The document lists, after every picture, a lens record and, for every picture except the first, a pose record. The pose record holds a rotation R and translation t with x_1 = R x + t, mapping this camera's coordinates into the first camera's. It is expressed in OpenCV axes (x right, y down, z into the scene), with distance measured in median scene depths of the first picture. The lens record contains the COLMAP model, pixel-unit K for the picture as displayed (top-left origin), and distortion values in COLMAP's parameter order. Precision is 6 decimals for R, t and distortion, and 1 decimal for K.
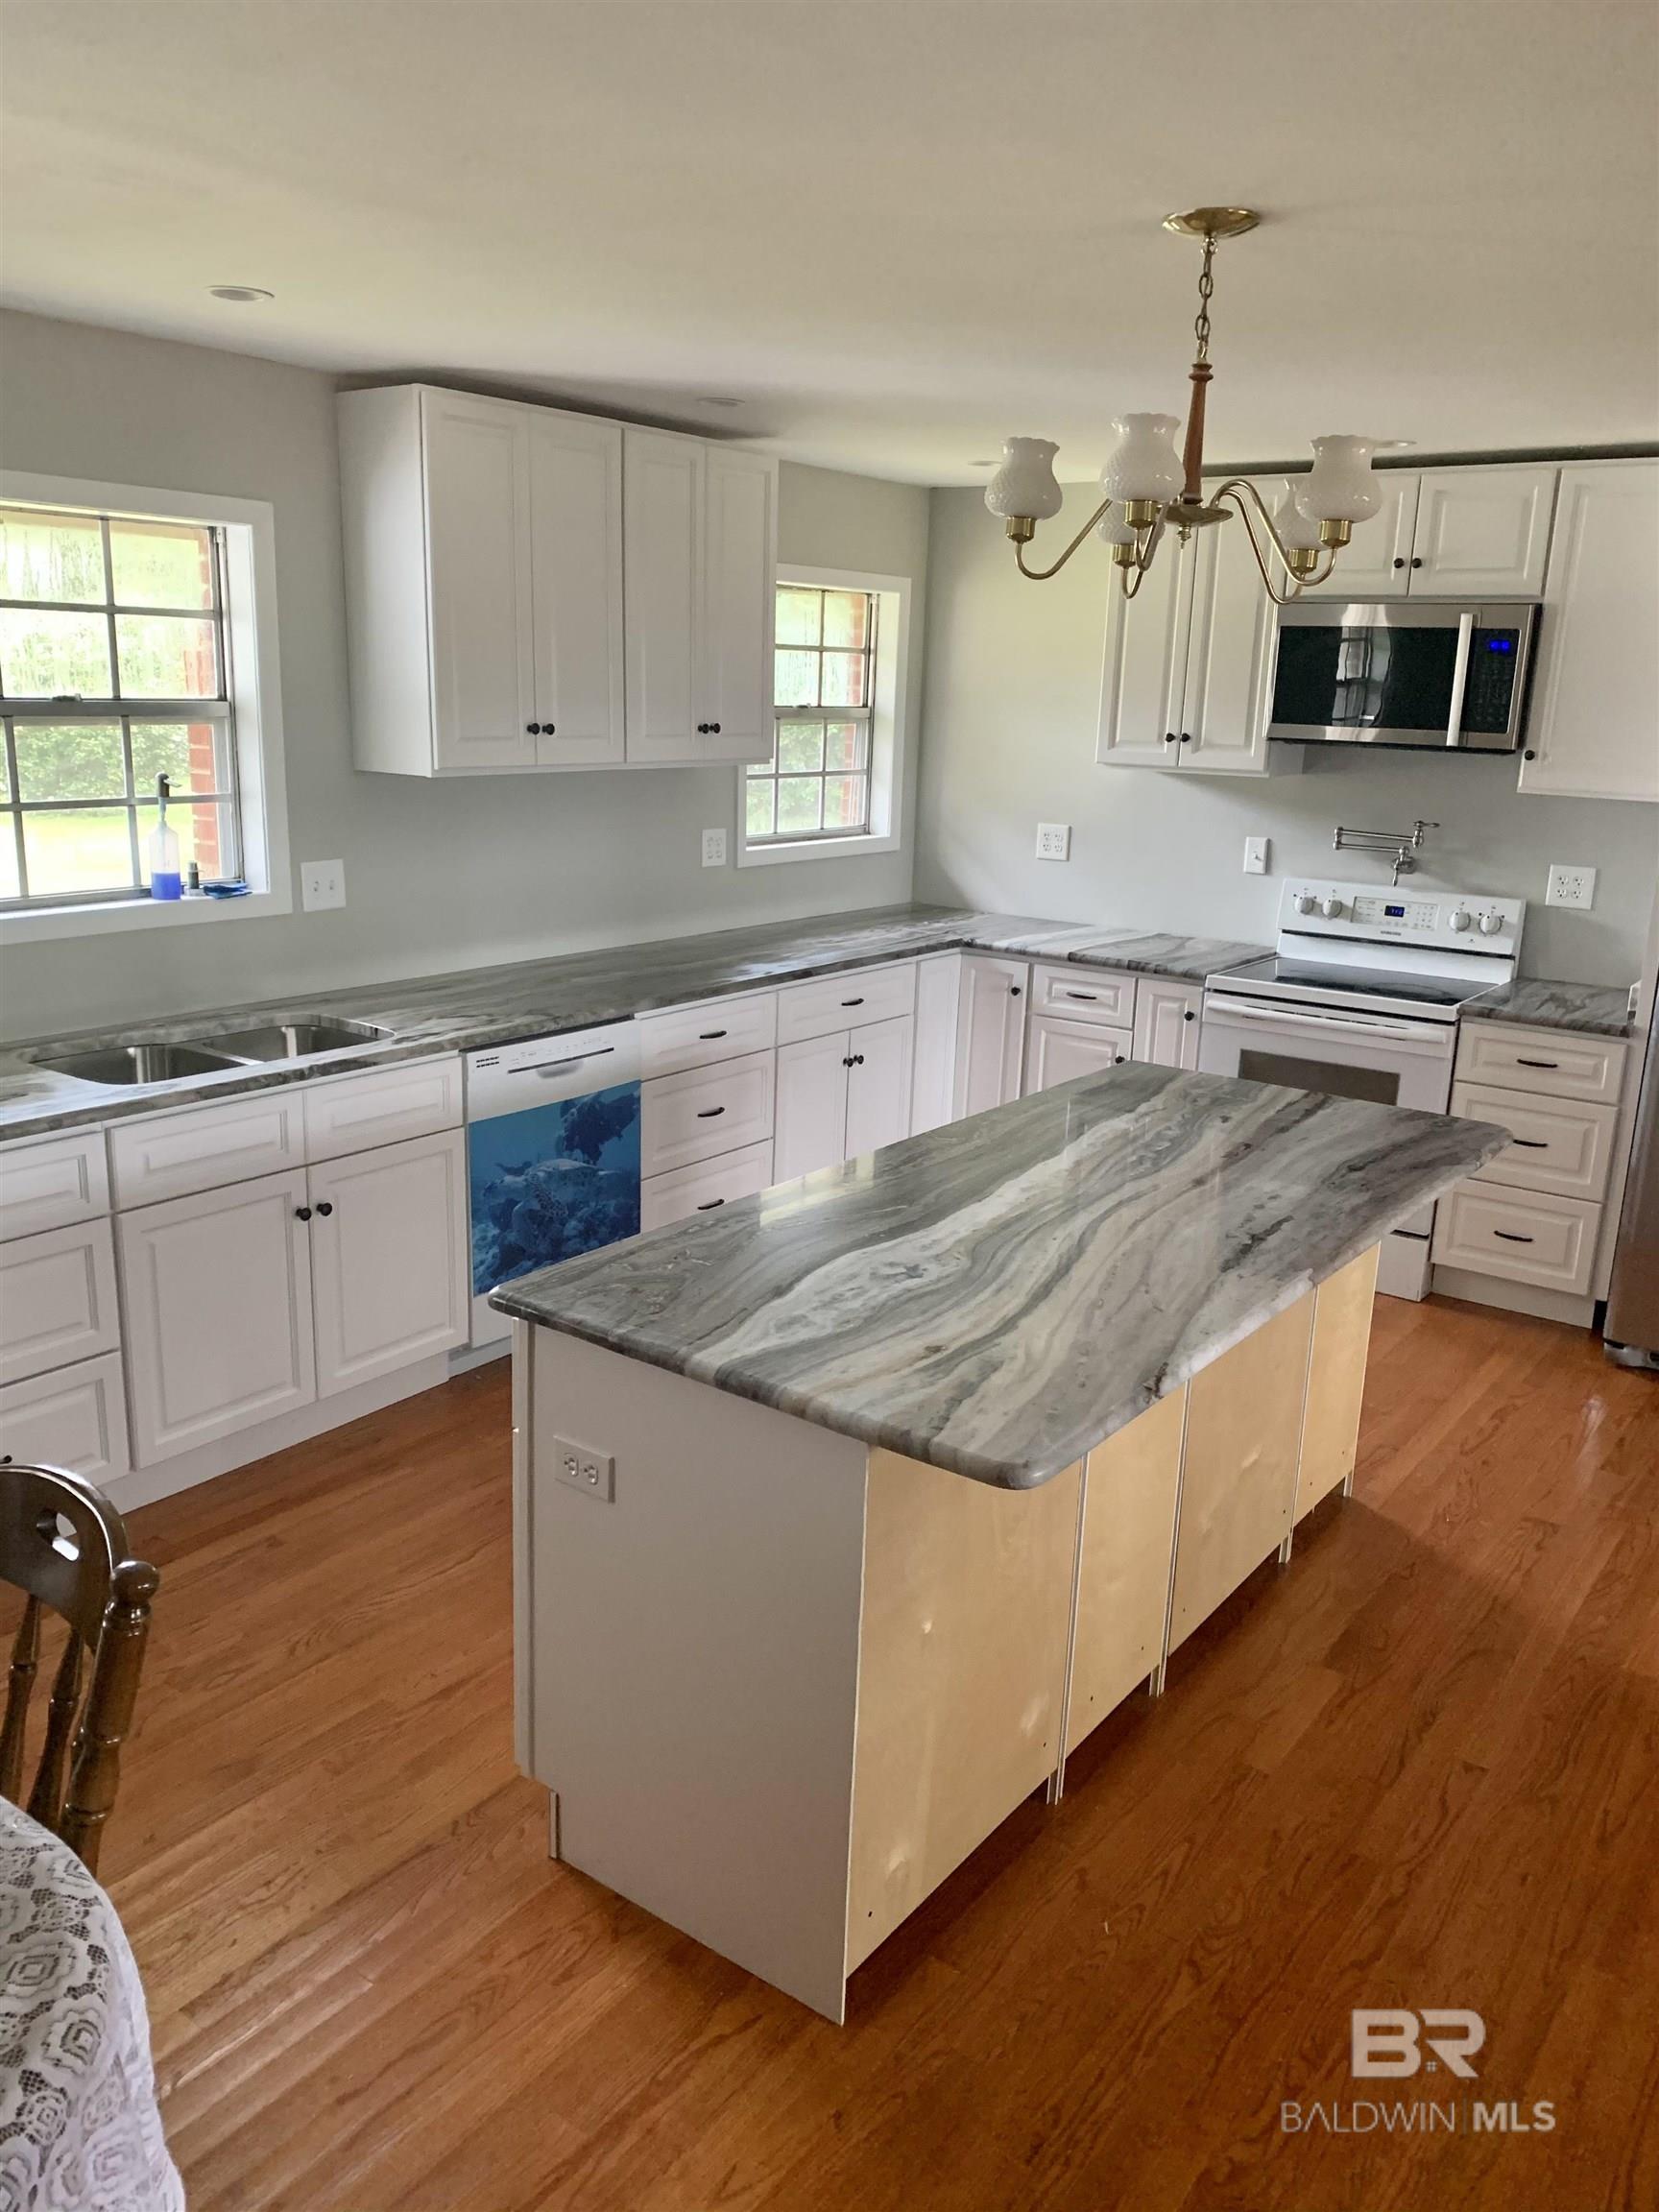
lens RADIAL K [[1683.0, 0, 811.7], [0, 1683.0, 1096.2], [0, 0, 1]] dist [0.046176, -0.040219]
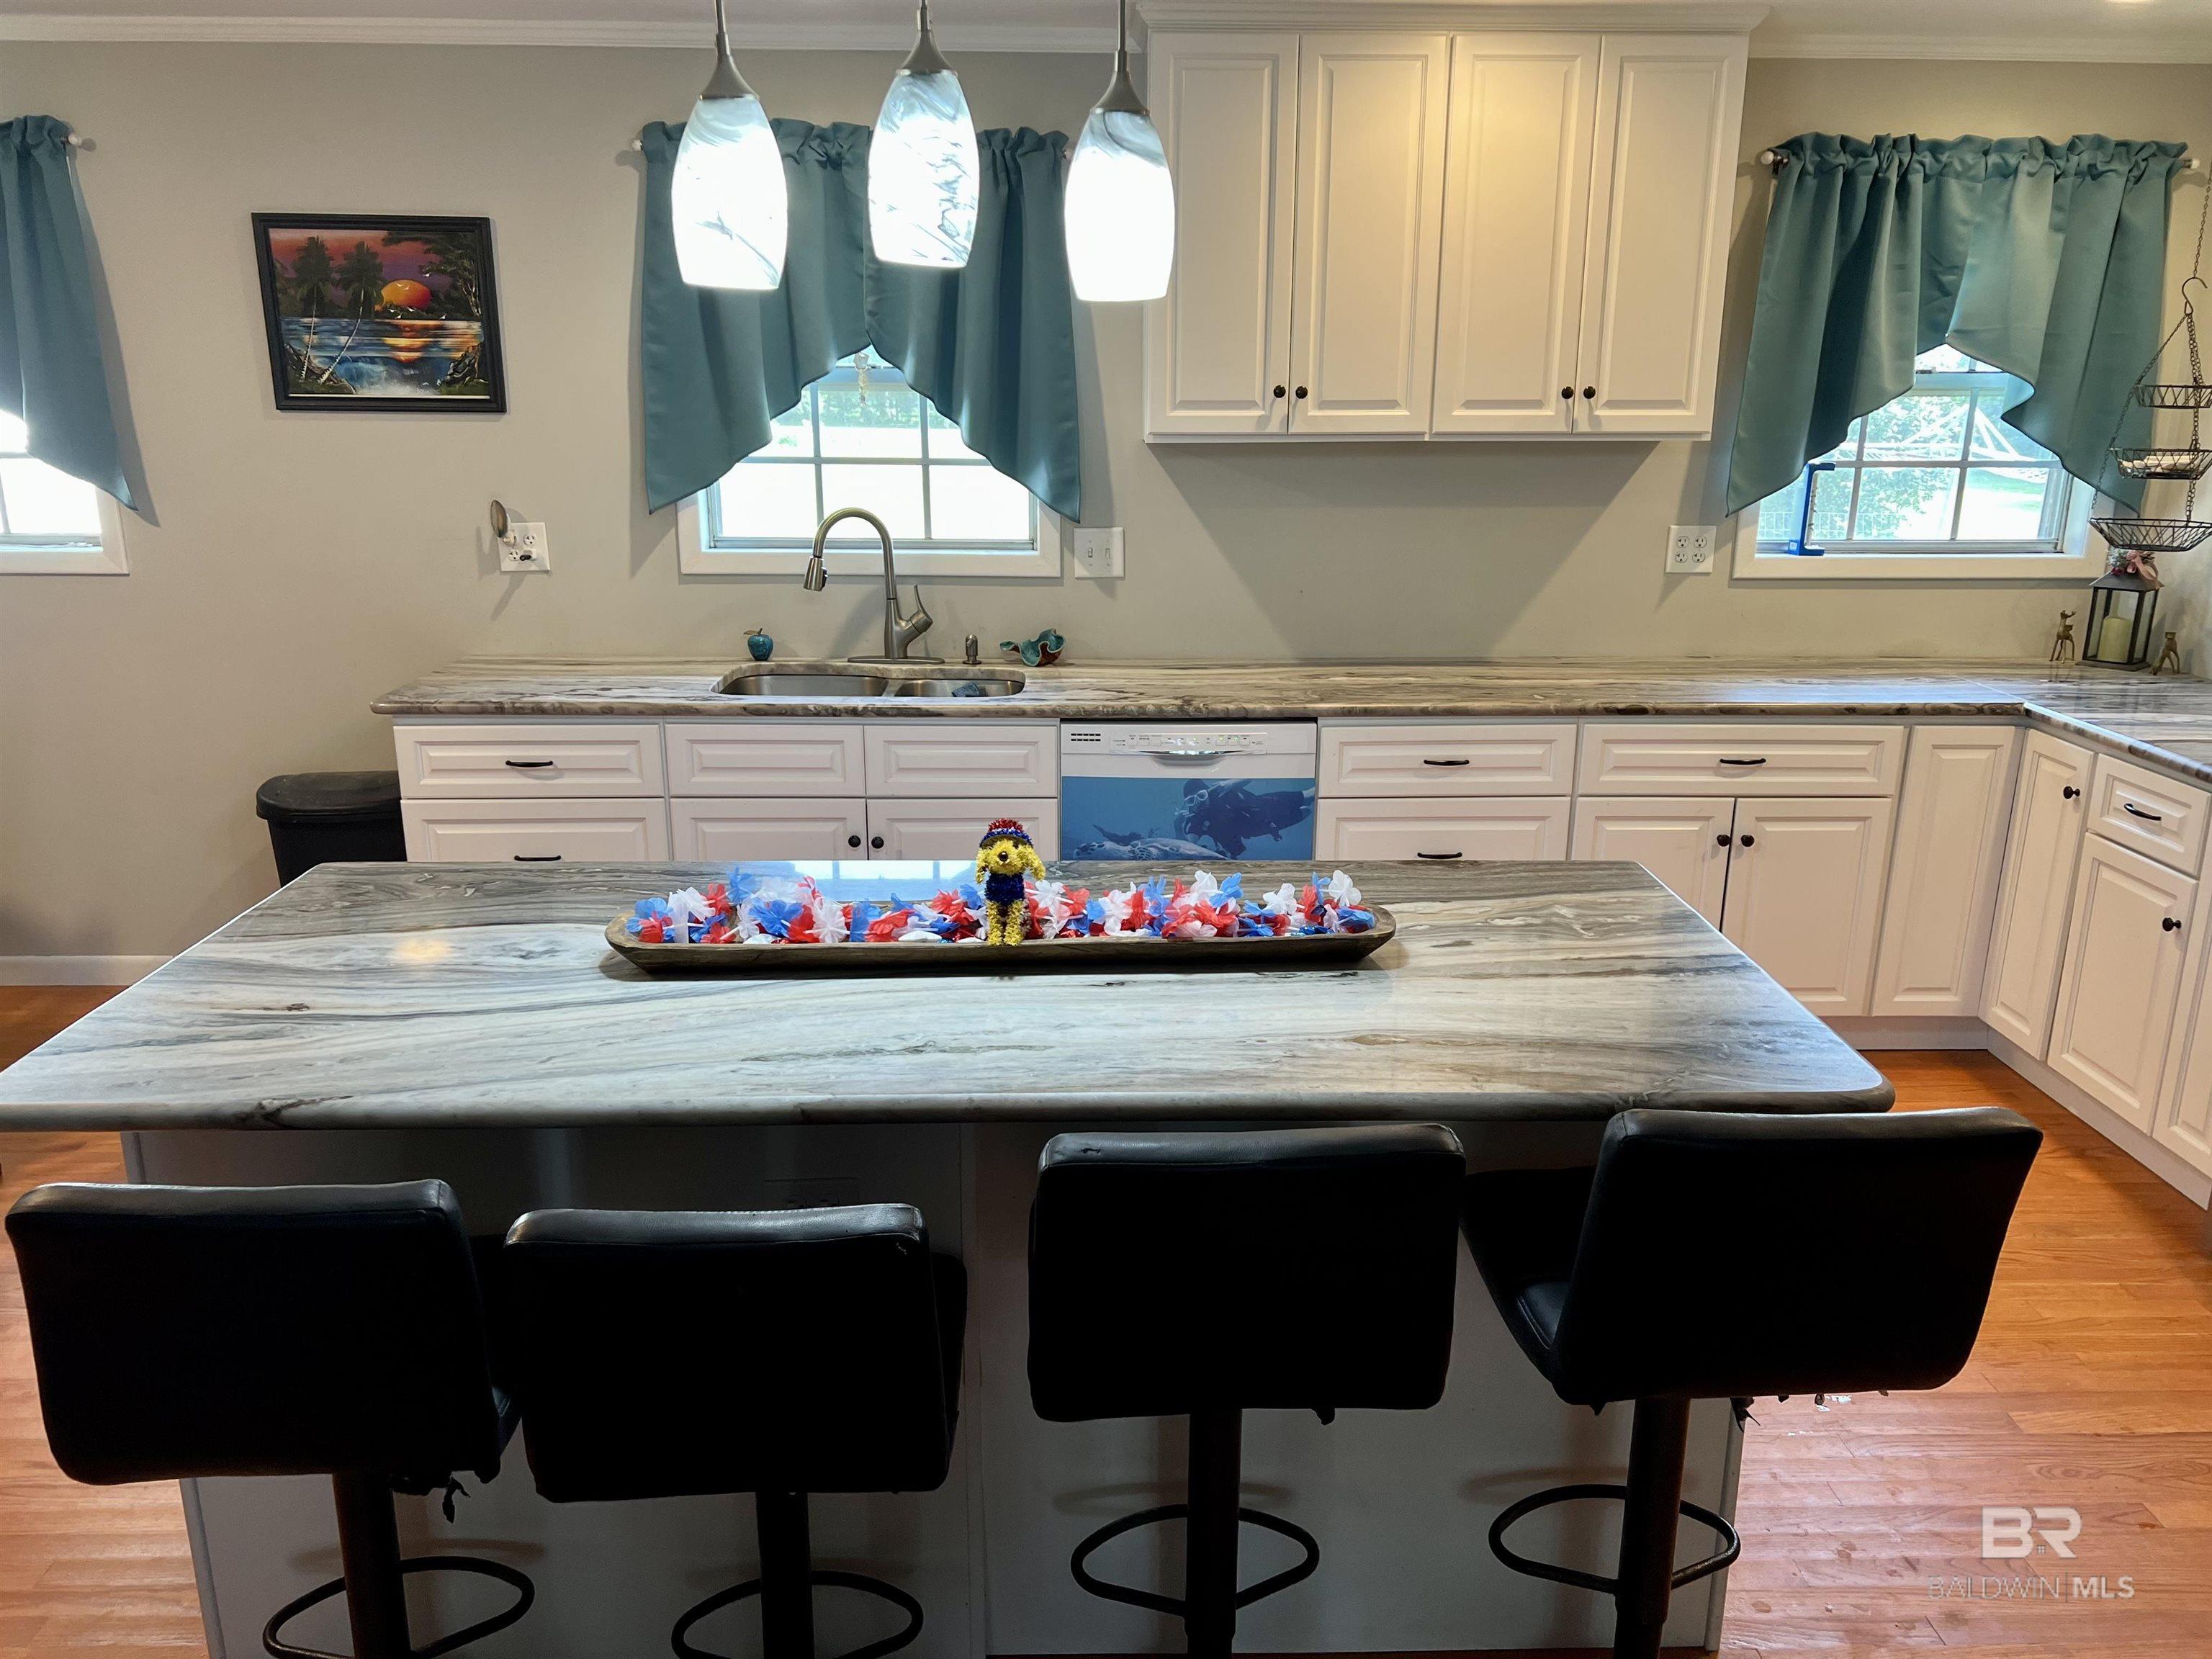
lens RADIAL K [[1638.9, 0, 1108.4], [0, 1638.9, 843.6], [0, 0, 1]] dist [0.072319, -0.066682]
pose [[0.621428, 0.187482, -0.760709, 0.543736], [-0.178393, 0.979302, 0.095626, -0.052515], [0.762892, 0.076280, 0.642011, 0.412796]]
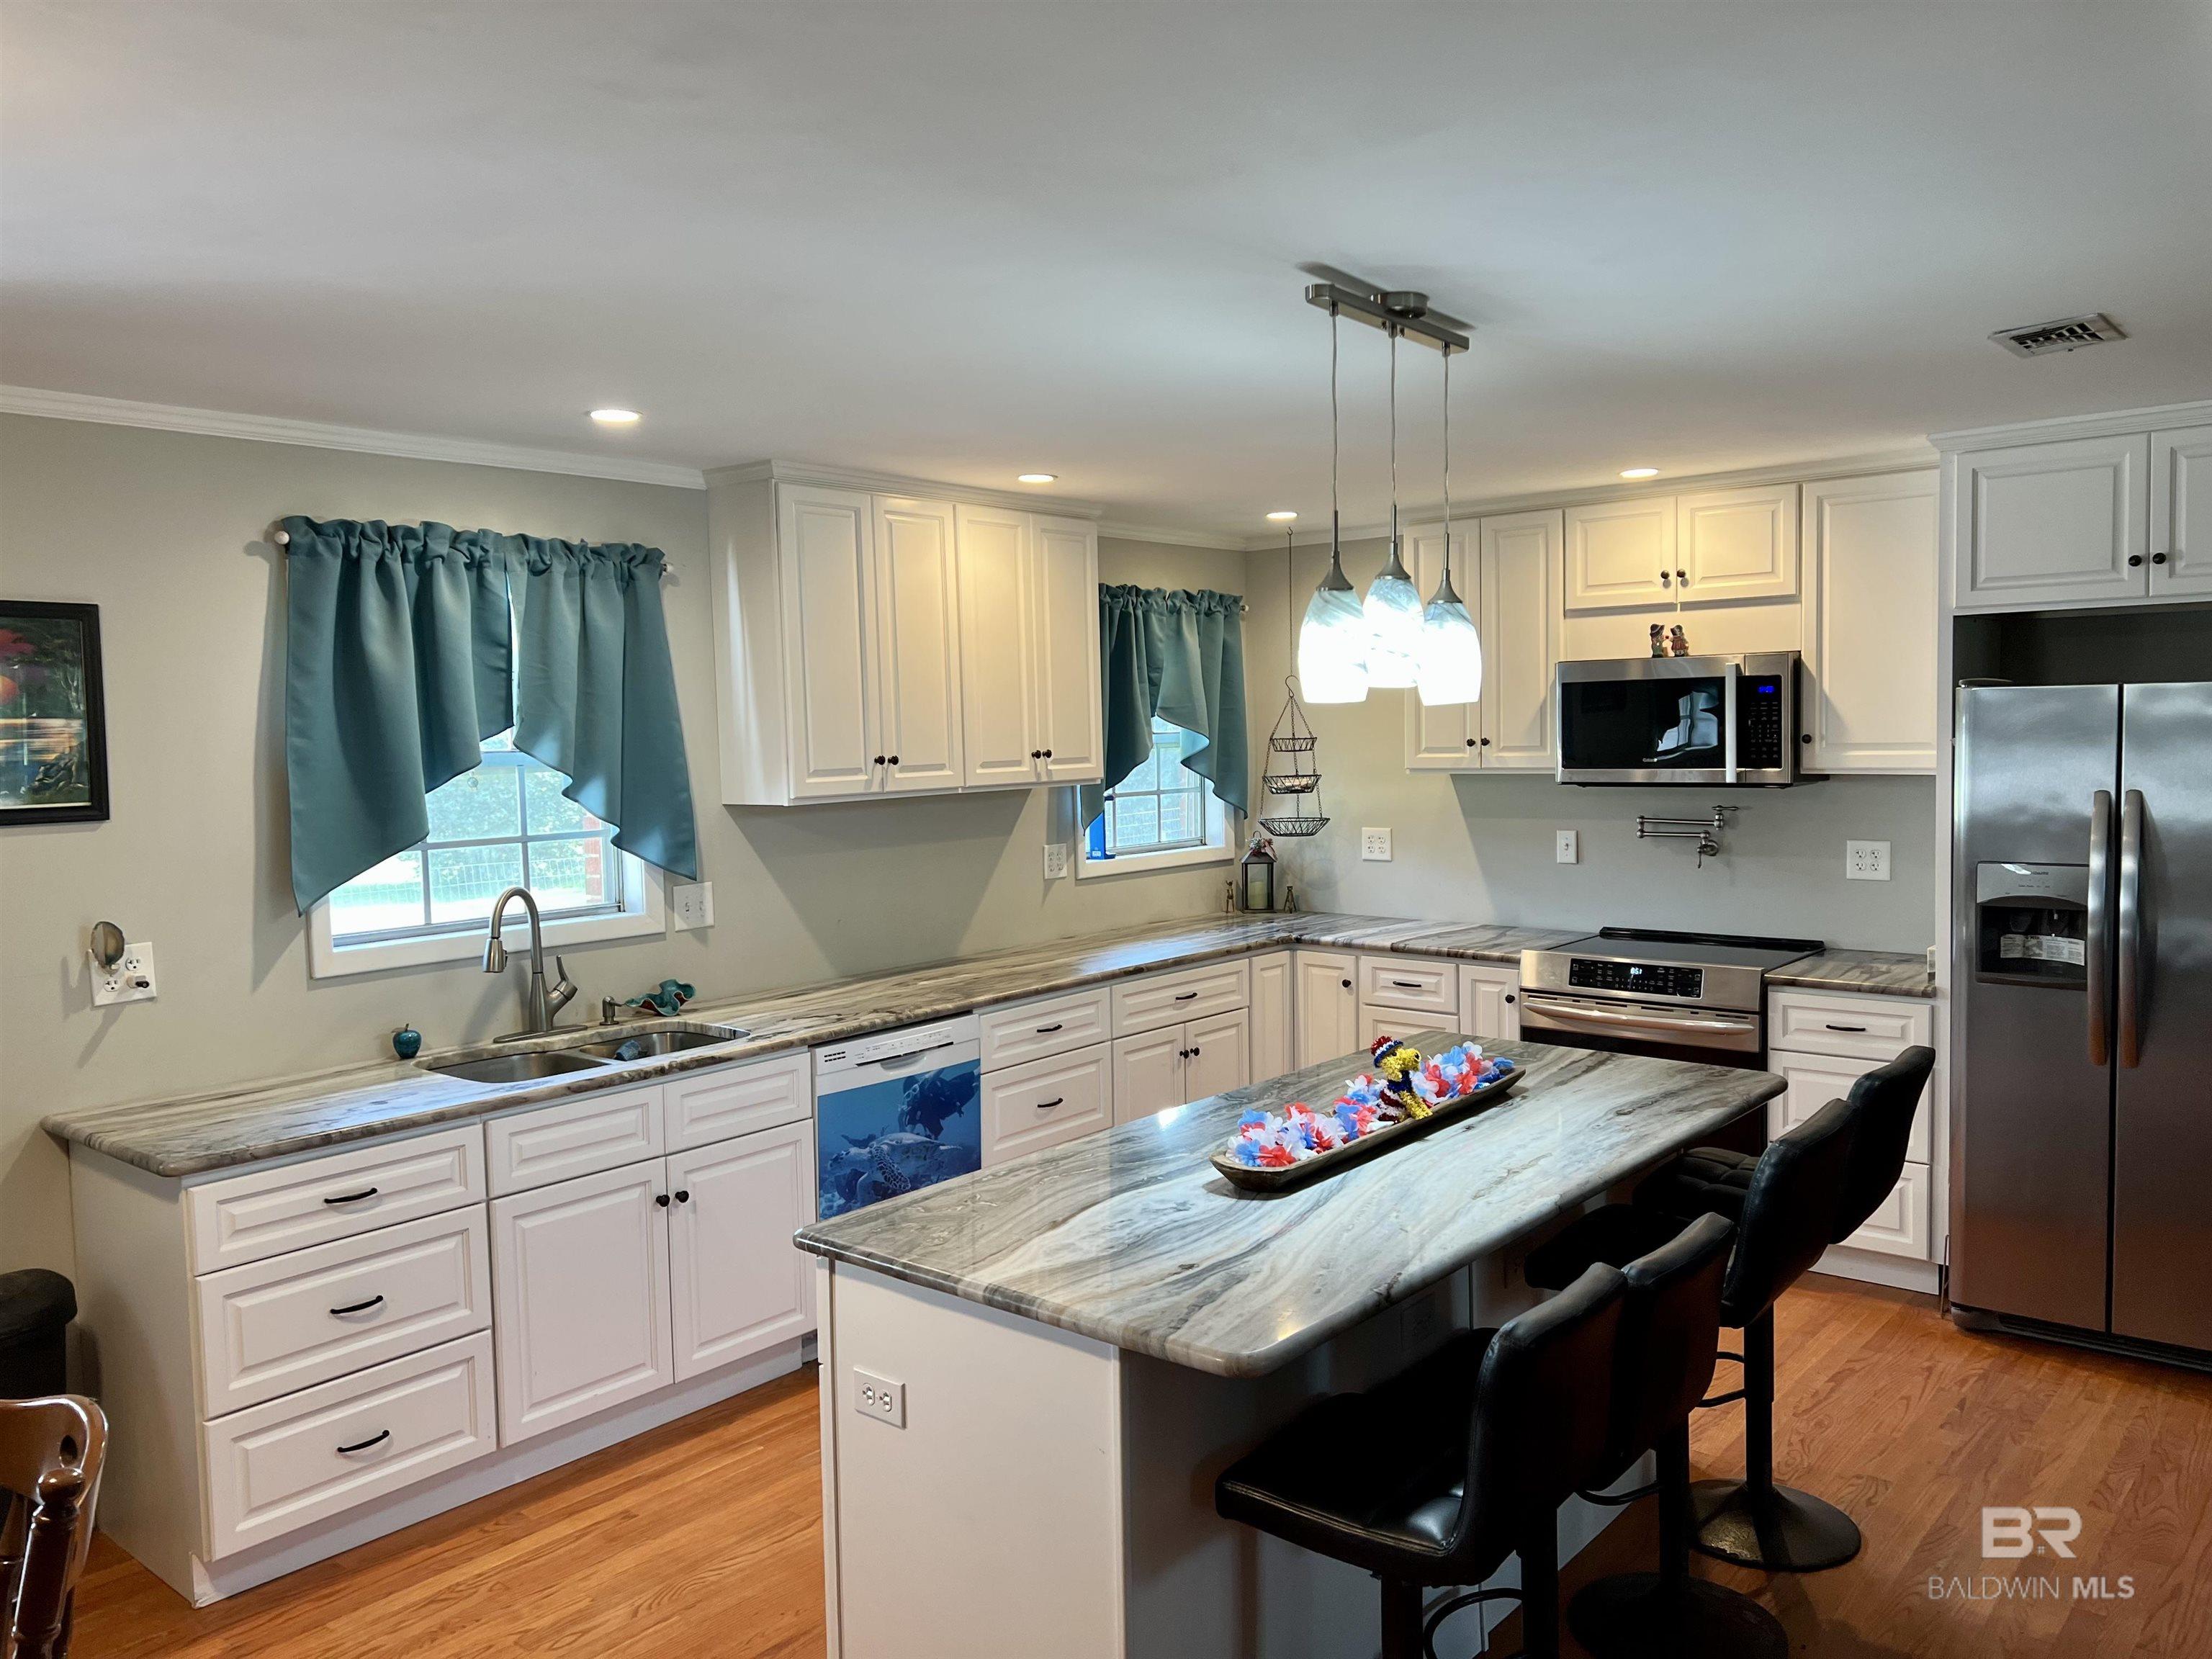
lens RADIAL K [[1638.9, 0, 1084.7], [0, 1638.9, 848.0], [0, 0, 1]] dist [0.072319, -0.066682]
pose [[0.996169, -0.047943, -0.073131, 0.053557], [0.034871, 0.984729, -0.170566, 0.034052], [0.080192, 0.167362, 0.982629, -0.055405]]
